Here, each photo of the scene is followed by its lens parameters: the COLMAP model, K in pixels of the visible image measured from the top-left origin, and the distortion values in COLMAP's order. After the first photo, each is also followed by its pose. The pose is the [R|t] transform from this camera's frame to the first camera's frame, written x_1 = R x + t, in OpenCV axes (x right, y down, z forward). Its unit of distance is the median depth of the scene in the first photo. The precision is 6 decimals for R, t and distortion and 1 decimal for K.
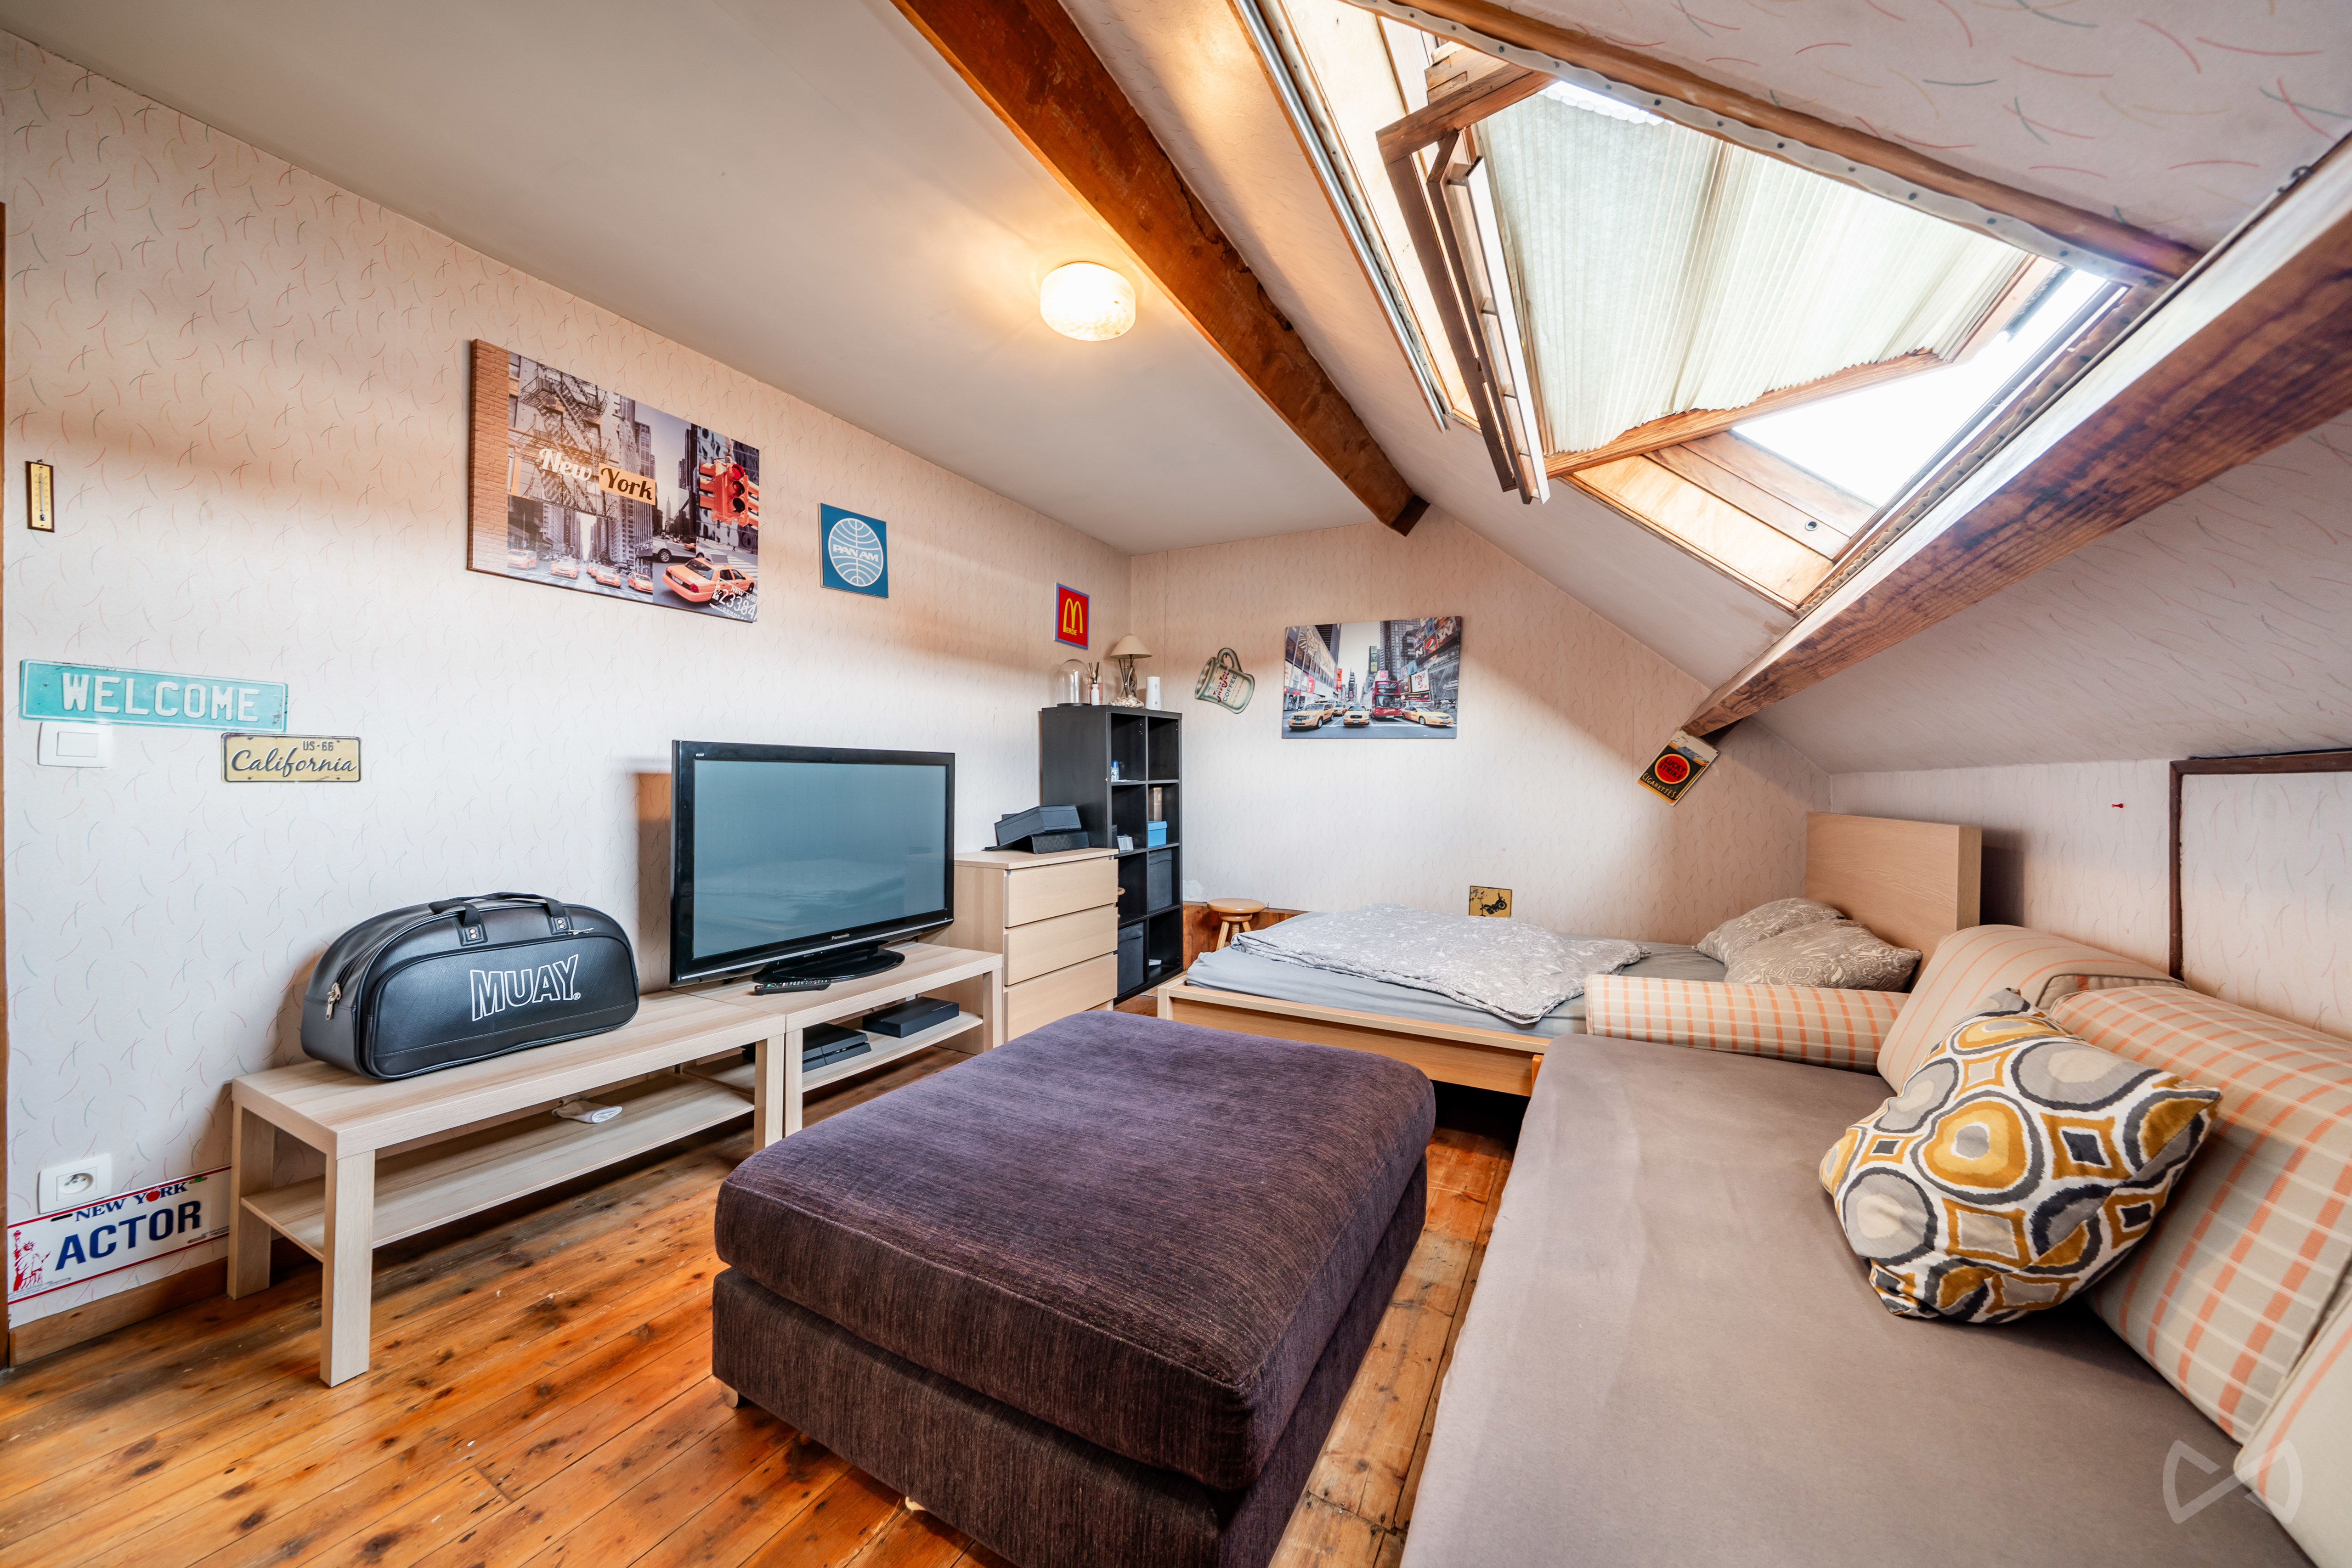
lens RADIAL K [[813.9, 0, 1174.1], [0, 813.9, 780.8], [0, 0, 1]] dist [0.001735, 0.000082]
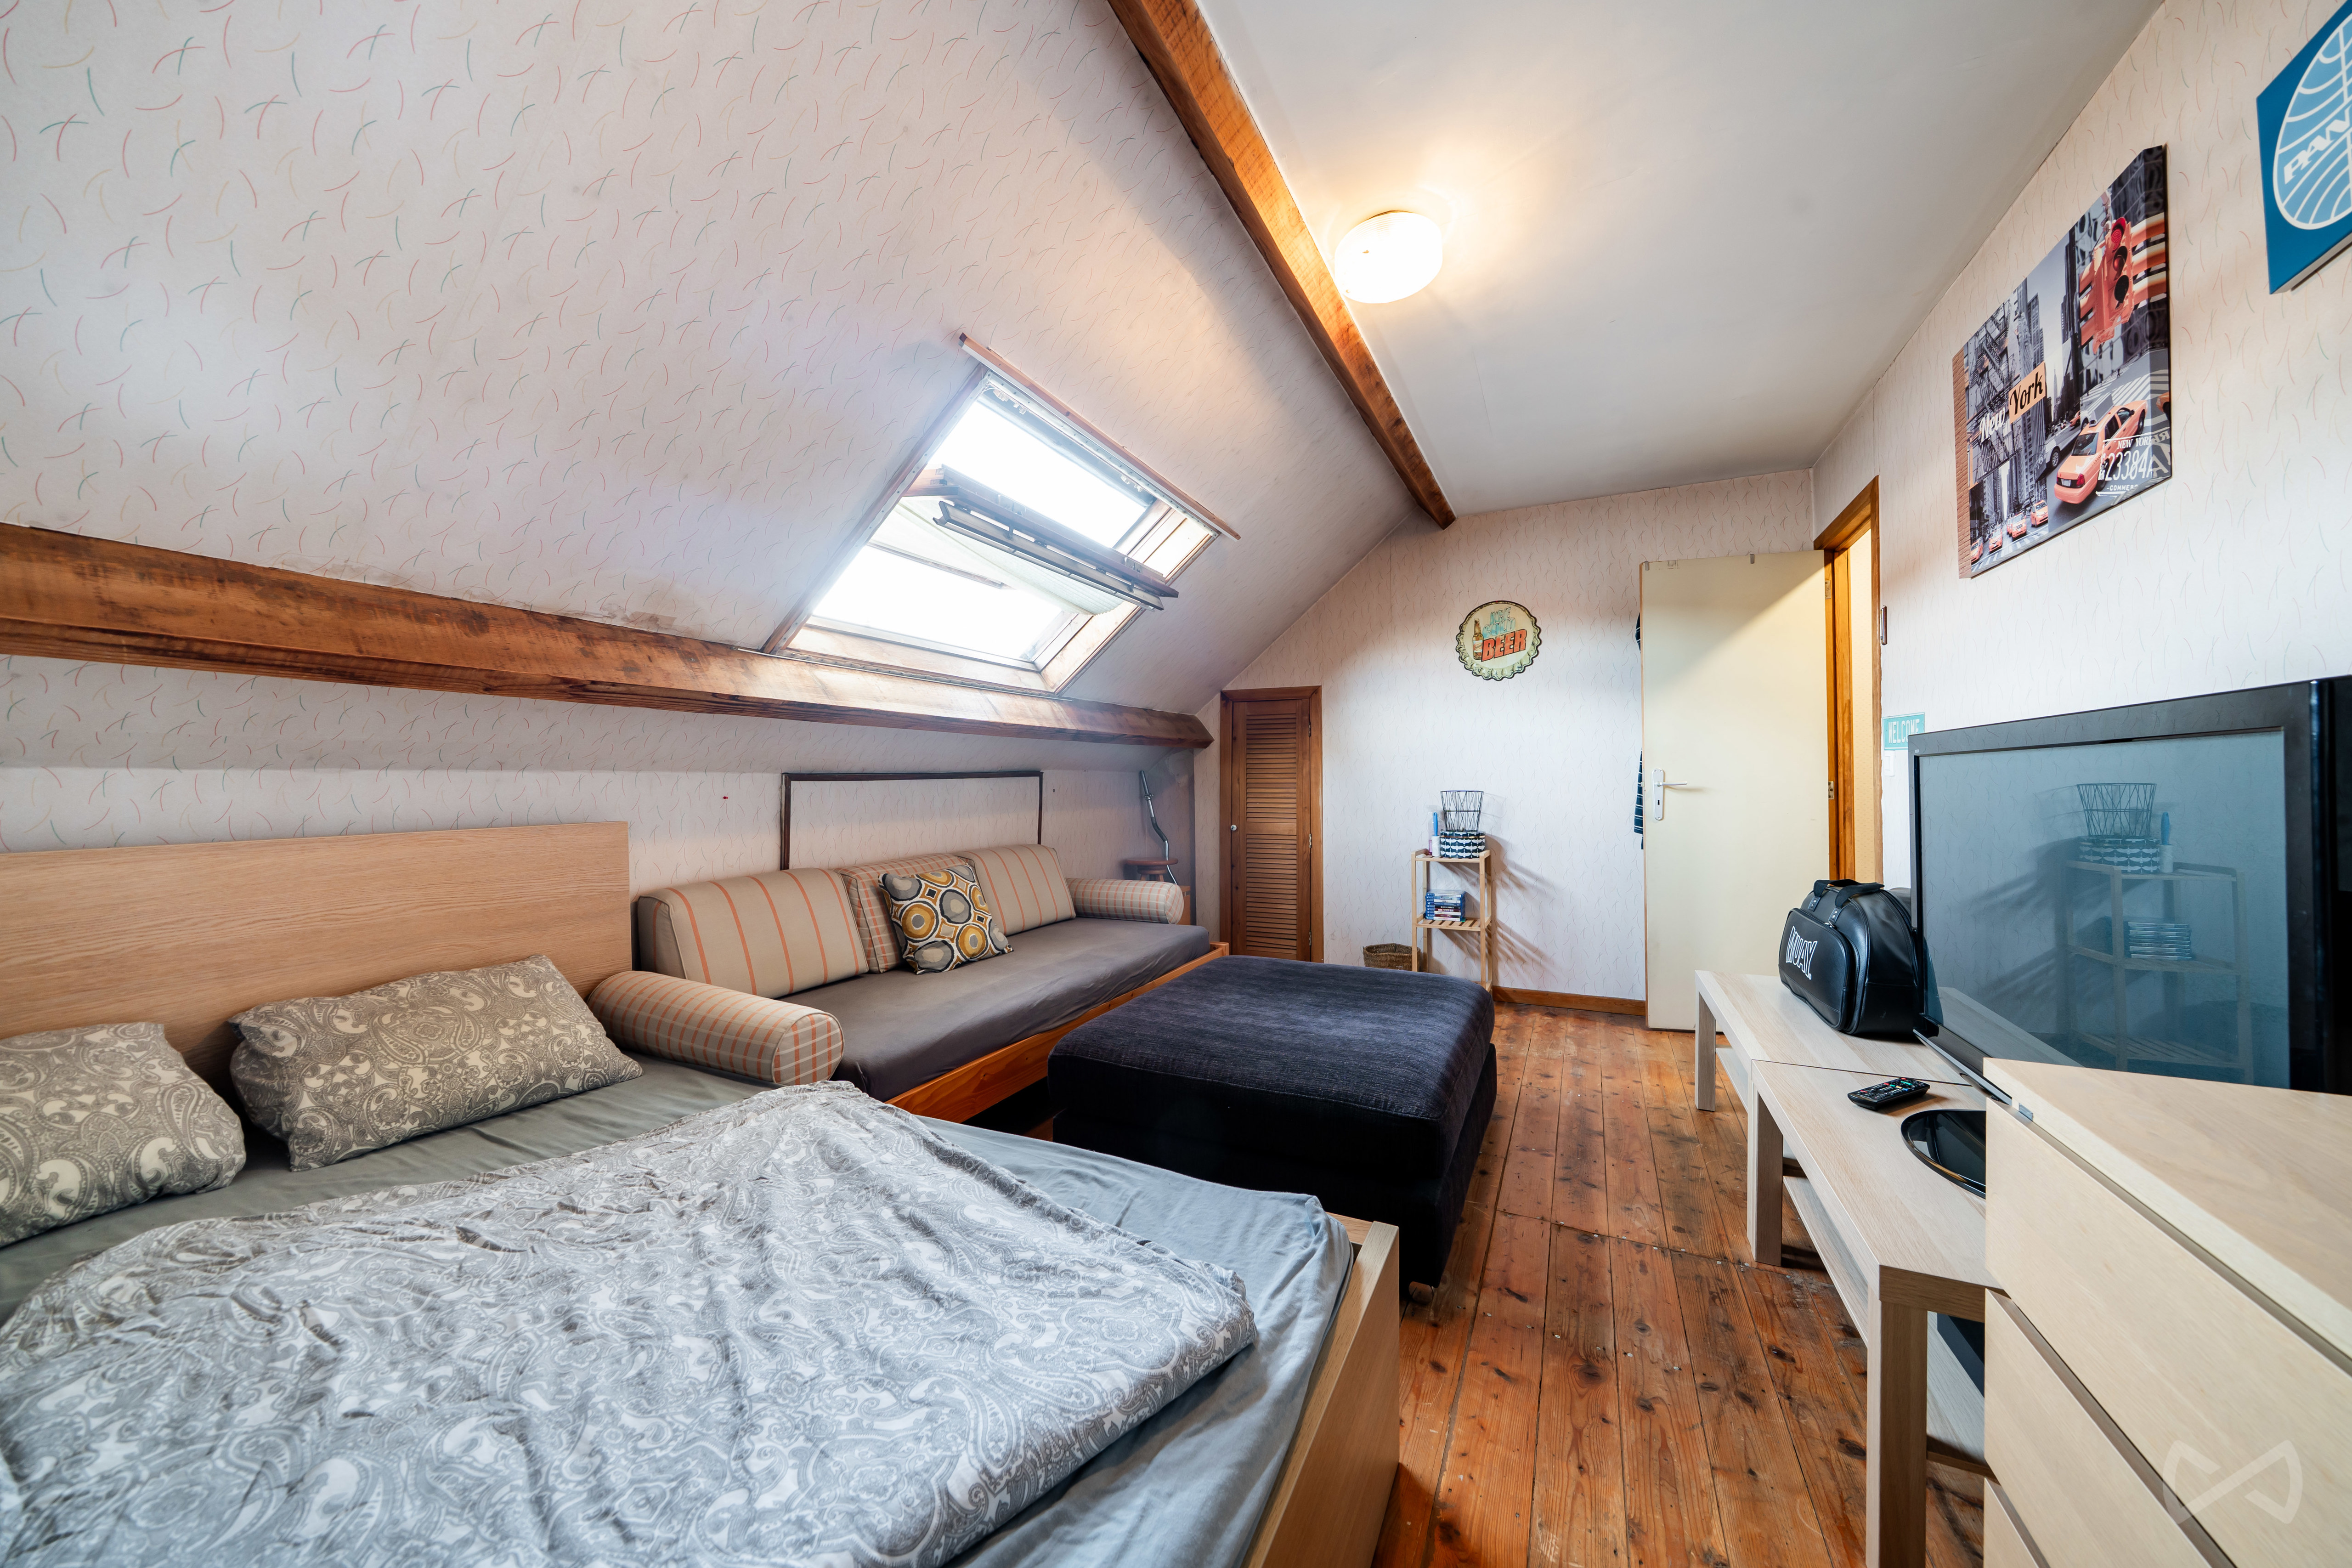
lens RADIAL K [[814.0, 0, 1177.2], [0, 814.0, 782.3], [0, 0, 1]] dist [0.001735, 0.000082]
pose [[-0.999627, -0.004481, -0.026933, 0.201773], [-0.004224, 0.999945, -0.009606, 0.011911], [0.026974, -0.009489, -0.999591, 2.474894]]
